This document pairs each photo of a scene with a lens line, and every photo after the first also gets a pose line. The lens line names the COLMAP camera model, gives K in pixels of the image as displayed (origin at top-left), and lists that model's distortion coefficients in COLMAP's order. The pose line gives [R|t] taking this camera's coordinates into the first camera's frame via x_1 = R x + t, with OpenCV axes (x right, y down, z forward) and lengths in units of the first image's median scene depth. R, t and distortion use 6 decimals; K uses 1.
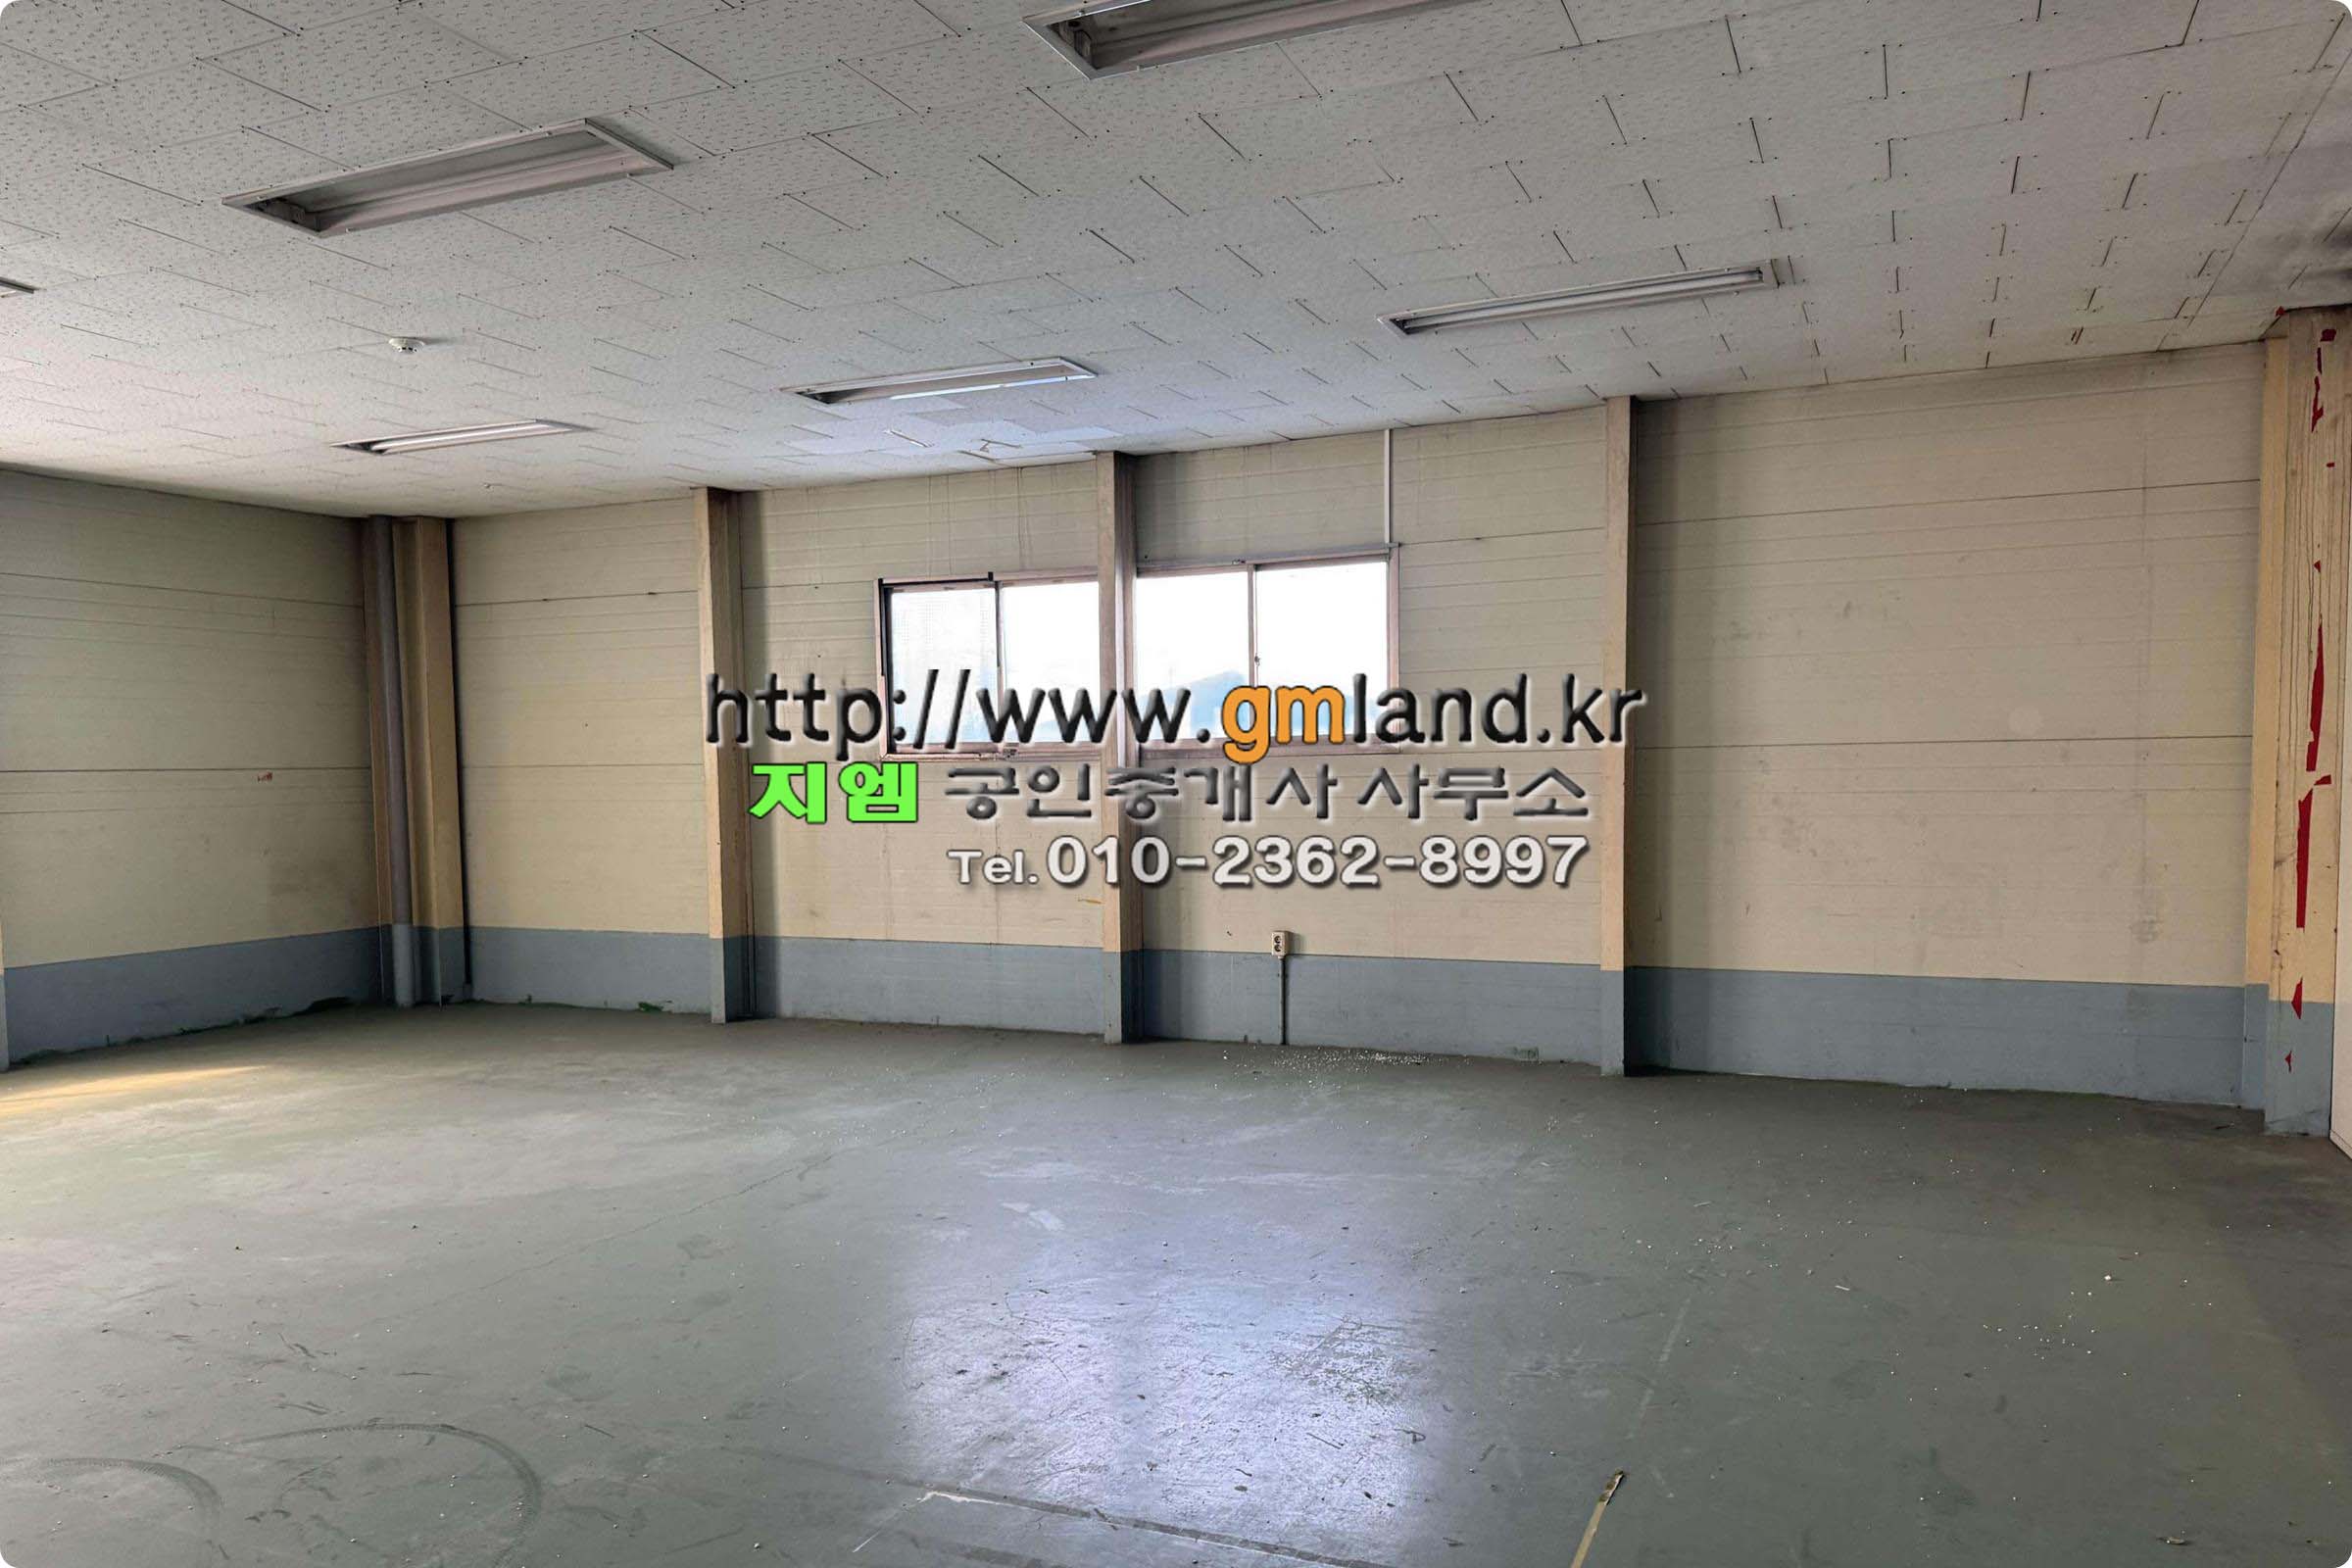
lens RADIAL K [[1670.2, 0, 1176.0], [0, 1670.2, 784.0], [0, 0, 1]] dist [0.087204, -0.128147]
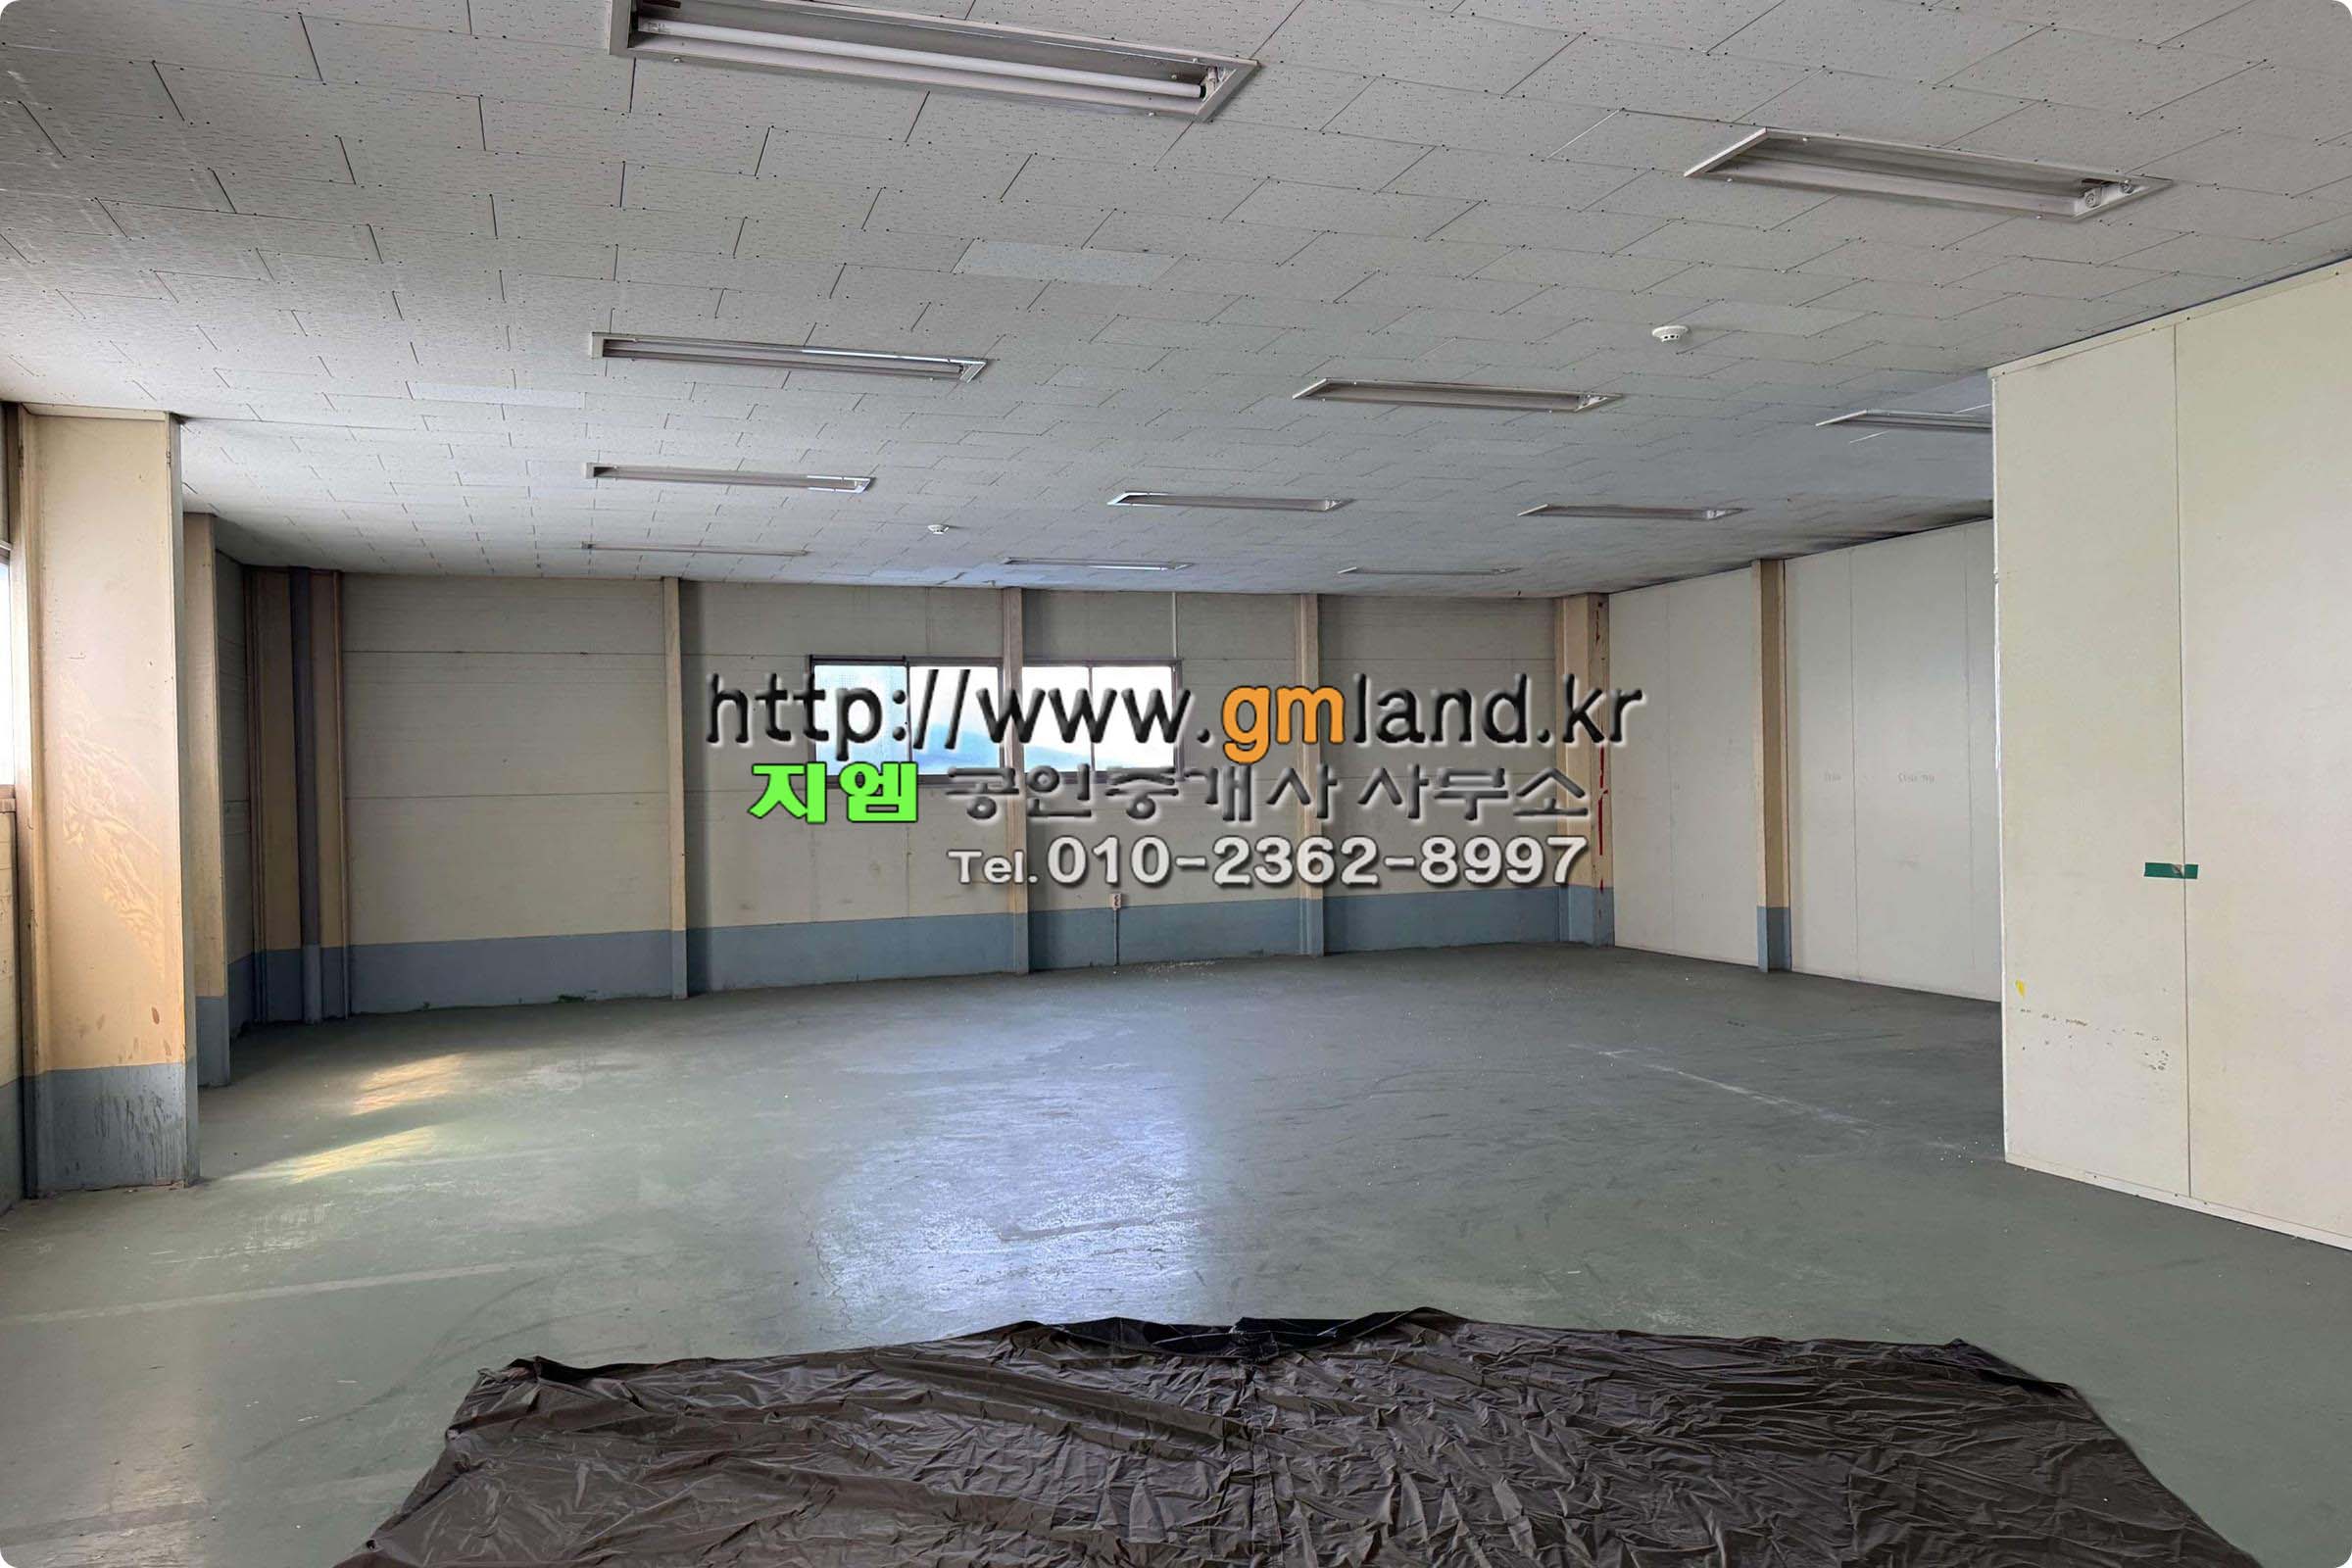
lens RADIAL K [[1670.2, 0, 1176.0], [0, 1670.2, 784.0], [0, 0, 1]] dist [0.087204, -0.128147]
pose [[0.718794, -0.015473, 0.695050, -0.925847], [0.010829, 0.999880, 0.011060, -0.030892], [-0.695138, -0.000423, 0.718876, -0.170417]]
